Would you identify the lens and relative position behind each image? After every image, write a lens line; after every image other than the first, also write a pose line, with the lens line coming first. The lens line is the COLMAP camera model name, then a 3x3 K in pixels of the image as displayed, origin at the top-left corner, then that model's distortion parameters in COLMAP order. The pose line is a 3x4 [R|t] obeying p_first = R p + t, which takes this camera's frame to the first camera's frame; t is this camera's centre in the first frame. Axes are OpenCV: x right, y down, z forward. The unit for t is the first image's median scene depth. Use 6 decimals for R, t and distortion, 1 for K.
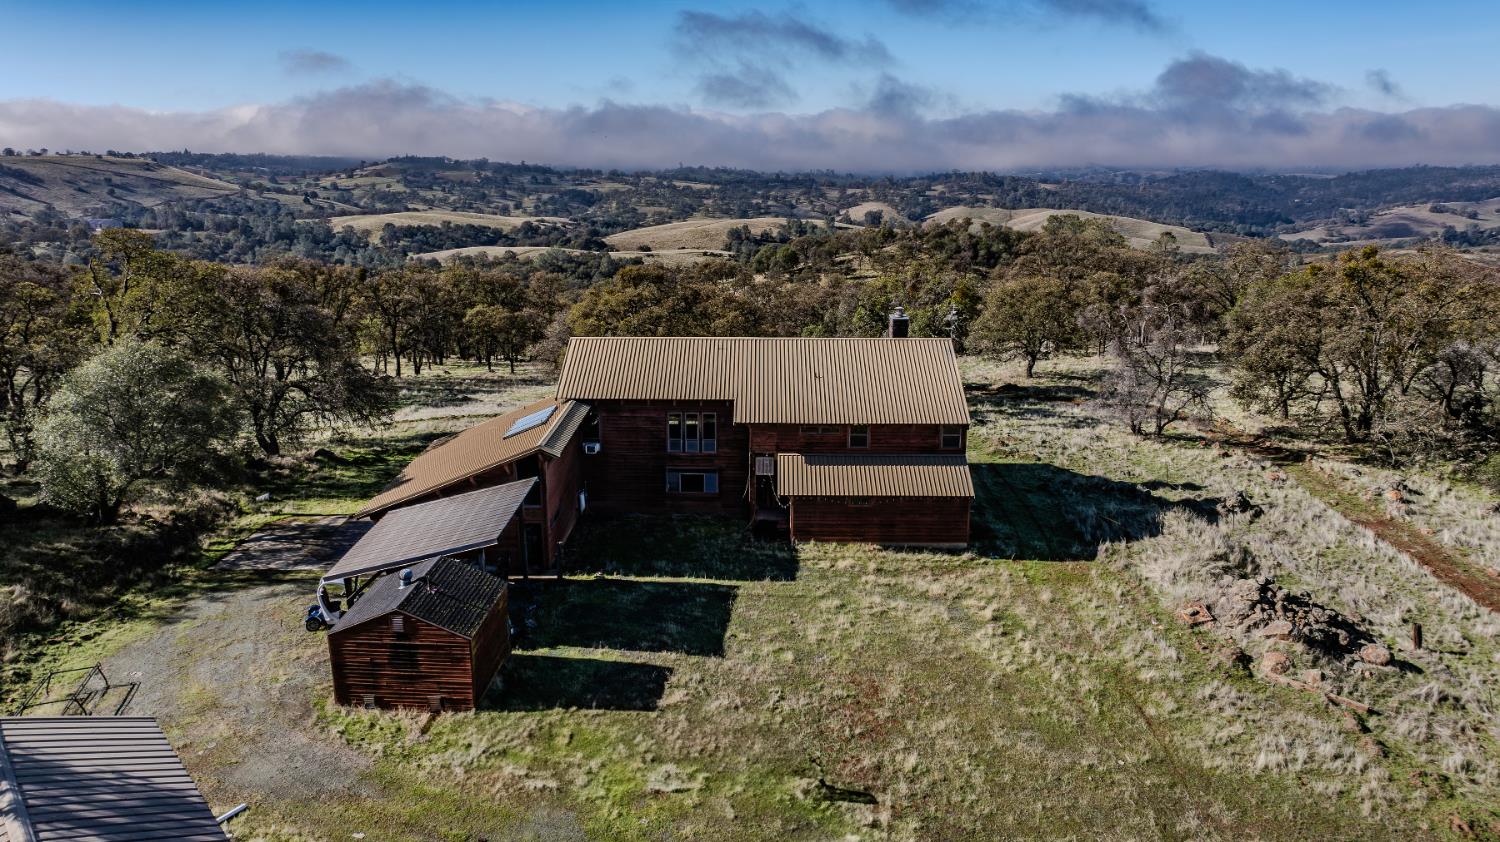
lens RADIAL K [[1055.2, 0, 757.6], [0, 1055.2, 414.1], [0, 0, 1]] dist [-0.027454, 0.032996]
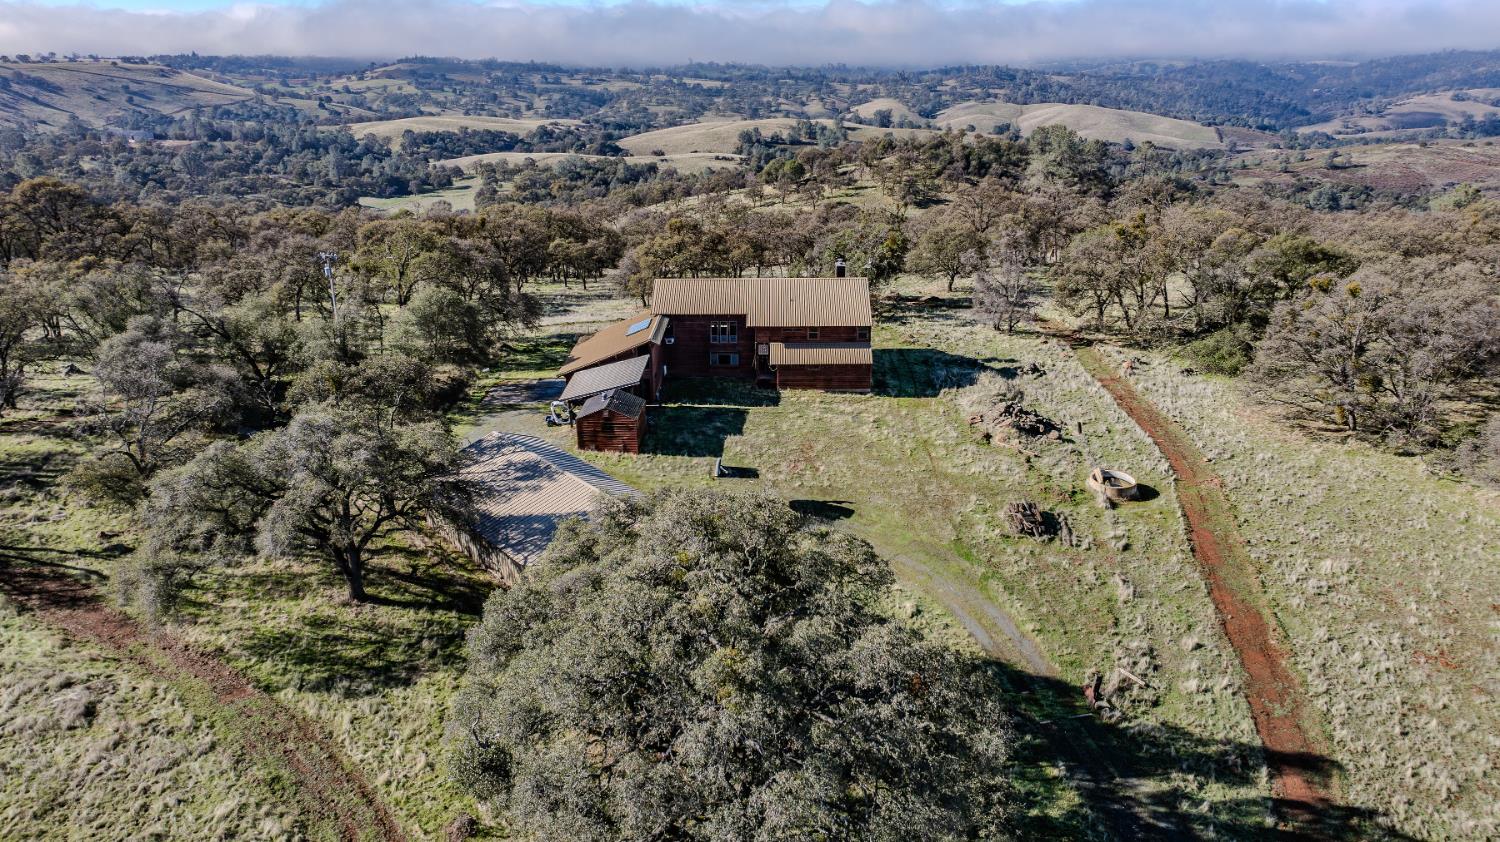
lens RADIAL K [[1055.2, 0, 746.8], [0, 1055.2, 417.4], [0, 0, 1]] dist [-0.027454, 0.032996]
pose [[0.999704, -0.007565, -0.023106, 0.002432], [0.009814, 0.995057, 0.098824, -0.001934], [0.022245, -0.099022, 0.994837, -0.106802]]
